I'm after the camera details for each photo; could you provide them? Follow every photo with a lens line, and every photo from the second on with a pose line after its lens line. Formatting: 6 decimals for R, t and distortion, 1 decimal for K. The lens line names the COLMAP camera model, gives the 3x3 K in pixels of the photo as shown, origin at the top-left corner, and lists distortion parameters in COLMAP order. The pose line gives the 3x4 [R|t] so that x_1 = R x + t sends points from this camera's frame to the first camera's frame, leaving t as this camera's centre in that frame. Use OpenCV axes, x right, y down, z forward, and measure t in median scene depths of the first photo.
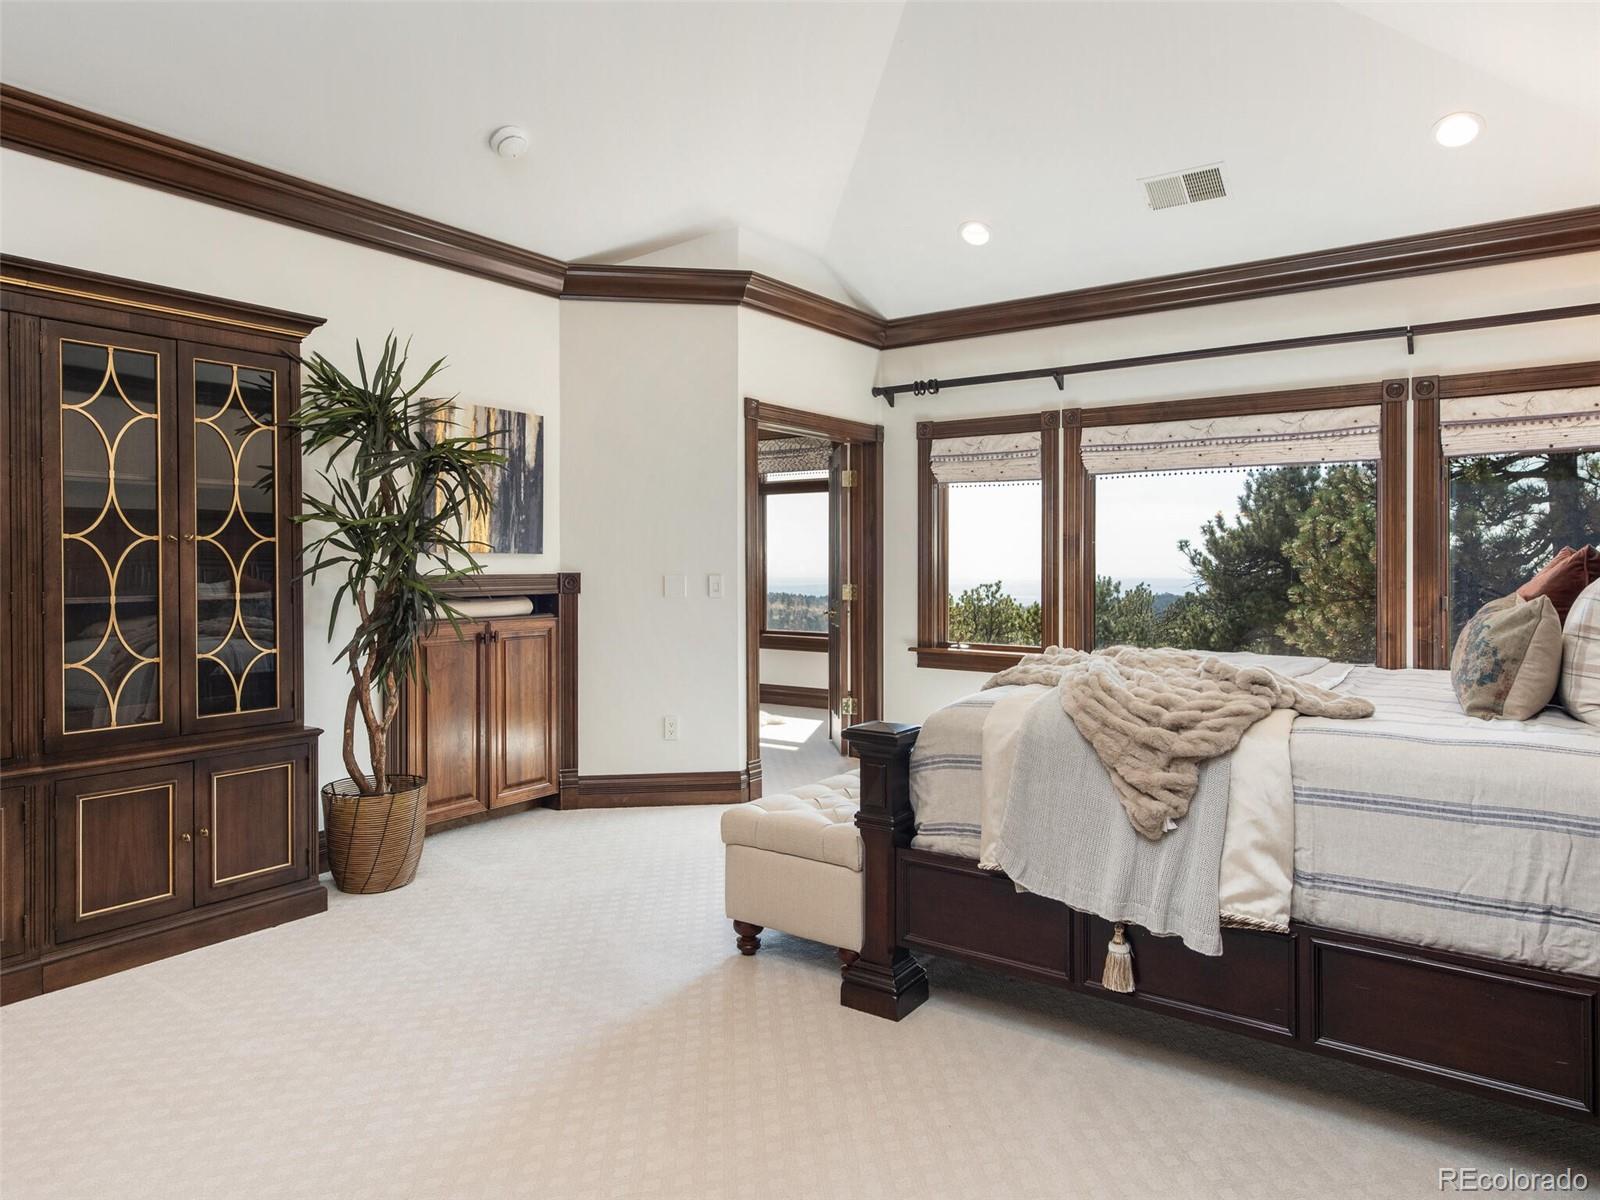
lens RADIAL K [[977.2, 0, 800.0], [0, 977.2, 600.0], [0, 0, 1]] dist [-0.000254, 0.000562]
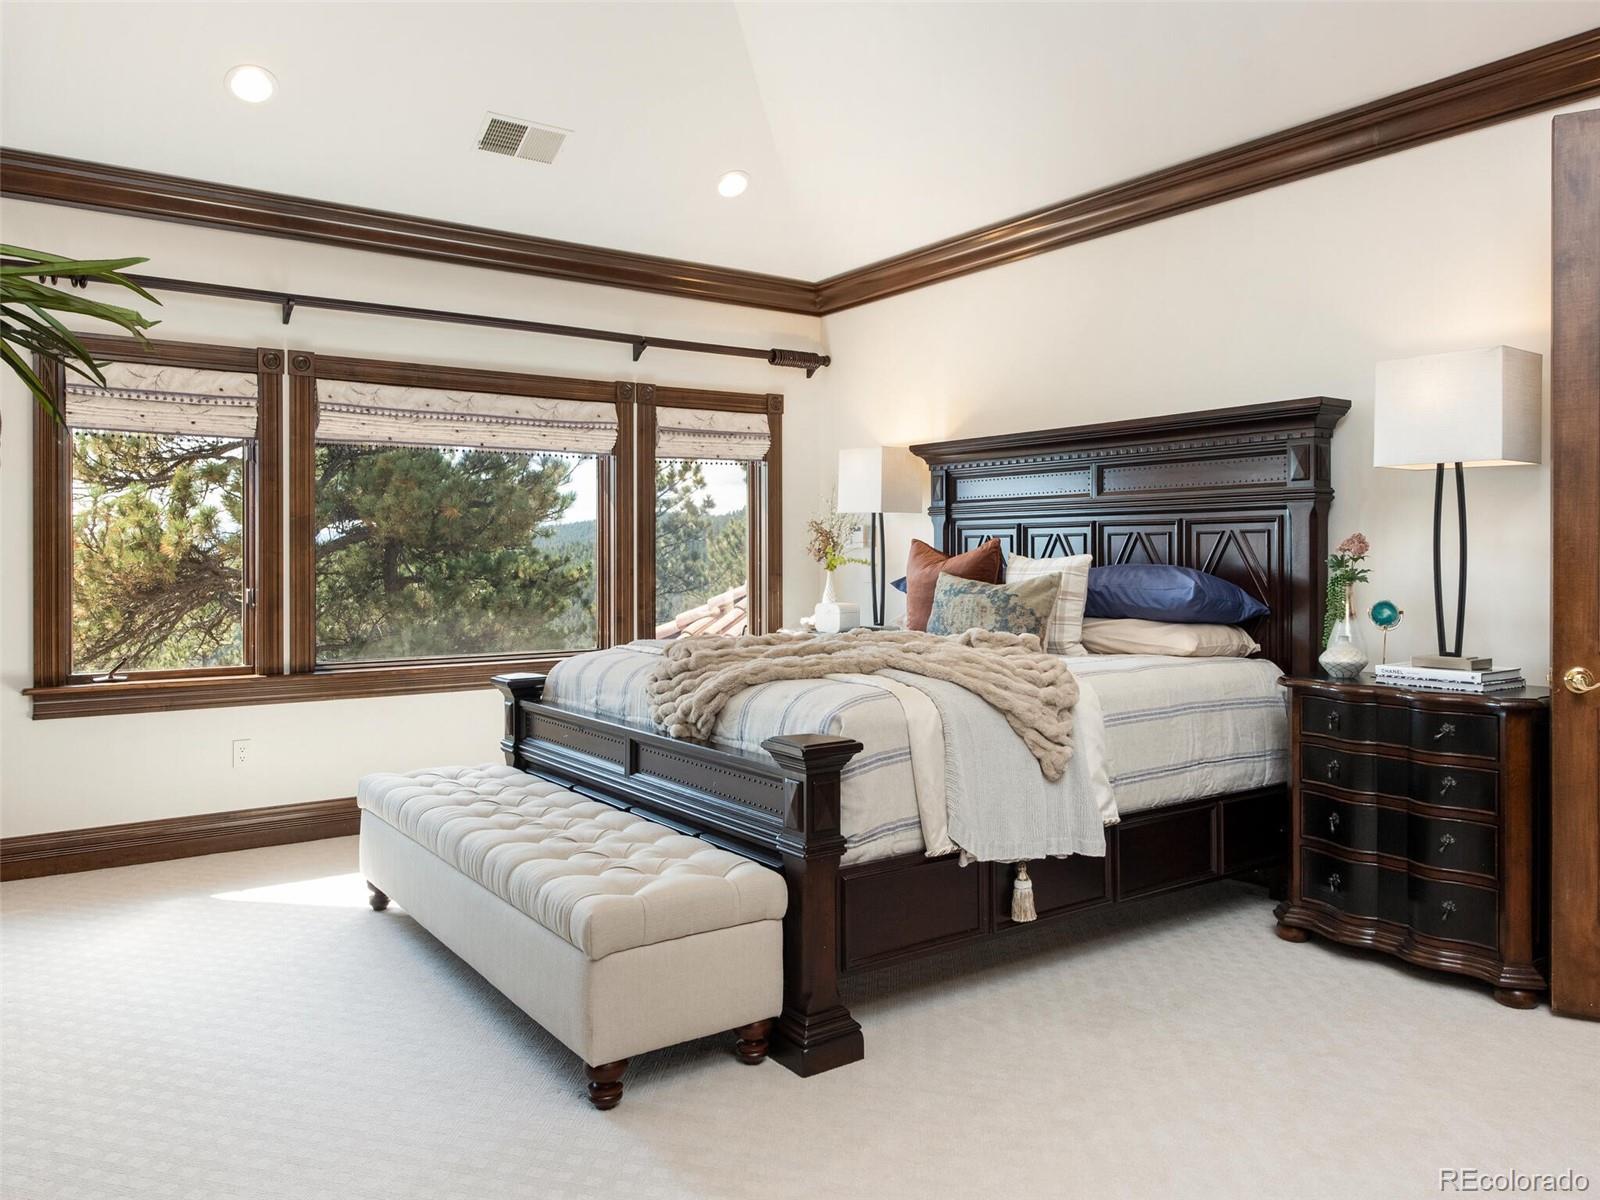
lens RADIAL K [[1173.8, 0, 800.8], [0, 1173.8, 548.3], [0, 0, 1]] dist [0.007404, -0.000455]
pose [[0.326441, 0.000859, 0.945217, -0.715961], [0.036788, 0.999230, -0.013613, -0.021865], [-0.944502, 0.039216, 0.326158, 0.513816]]
